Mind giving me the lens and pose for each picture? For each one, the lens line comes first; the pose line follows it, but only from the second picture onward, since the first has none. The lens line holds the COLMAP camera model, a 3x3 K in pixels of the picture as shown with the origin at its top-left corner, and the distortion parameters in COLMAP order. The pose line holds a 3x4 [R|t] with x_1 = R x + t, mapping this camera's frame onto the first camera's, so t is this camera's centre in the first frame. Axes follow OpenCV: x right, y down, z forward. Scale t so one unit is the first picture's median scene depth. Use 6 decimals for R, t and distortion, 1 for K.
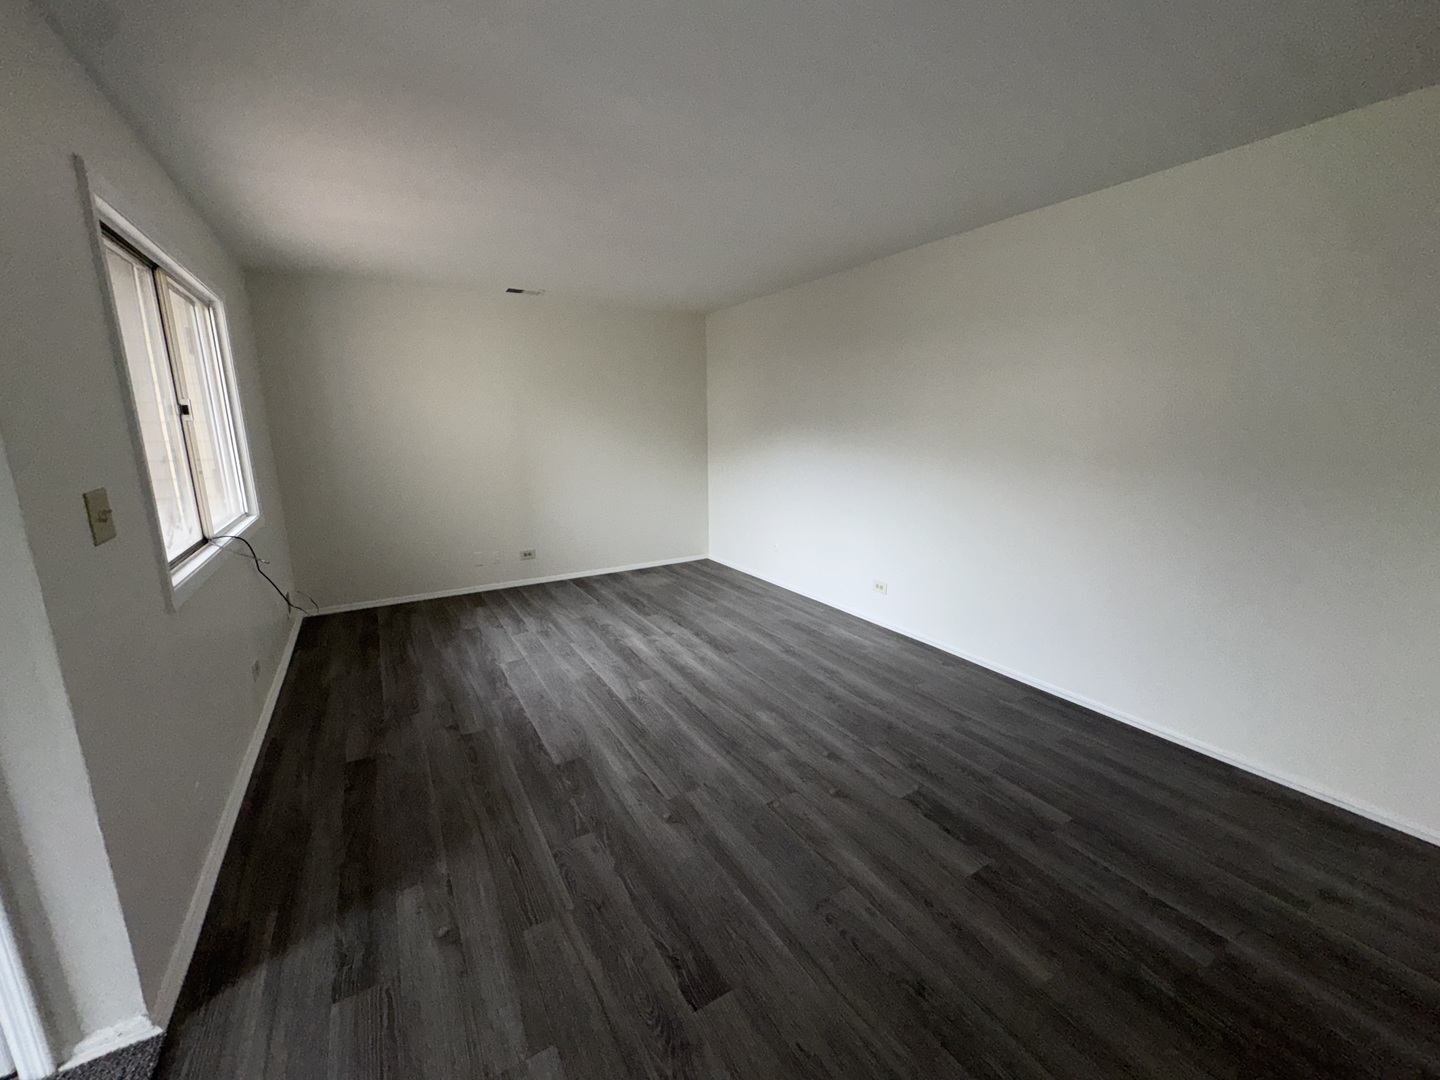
lens RADIAL K [[582.8, 0, 720.0], [0, 582.8, 540.0], [0, 0, 1]] dist [-0.000464, -0.000533]
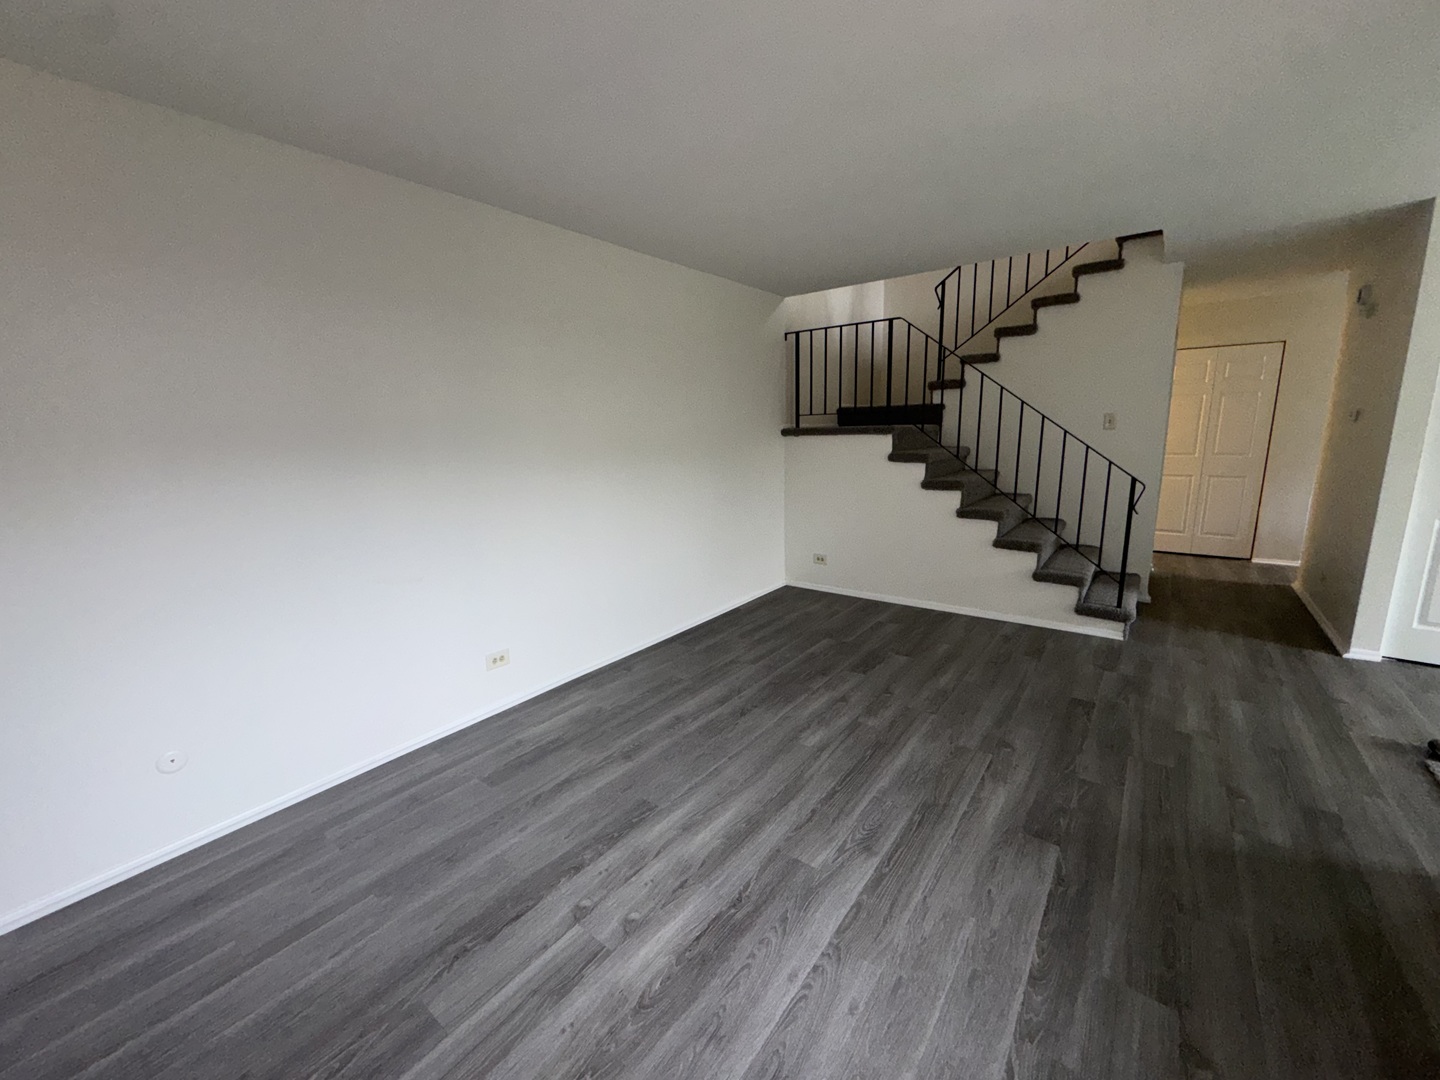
lens RADIAL K [[582.8, 0, 720.0], [0, 582.8, 540.0], [0, 0, 1]] dist [-0.000464, -0.000533]
pose [[-0.377272, -0.158233, 0.912485, -0.619444], [0.216505, 0.942923, 0.253027, -0.242642], [-0.900440, 0.293017, -0.321480, 1.259739]]
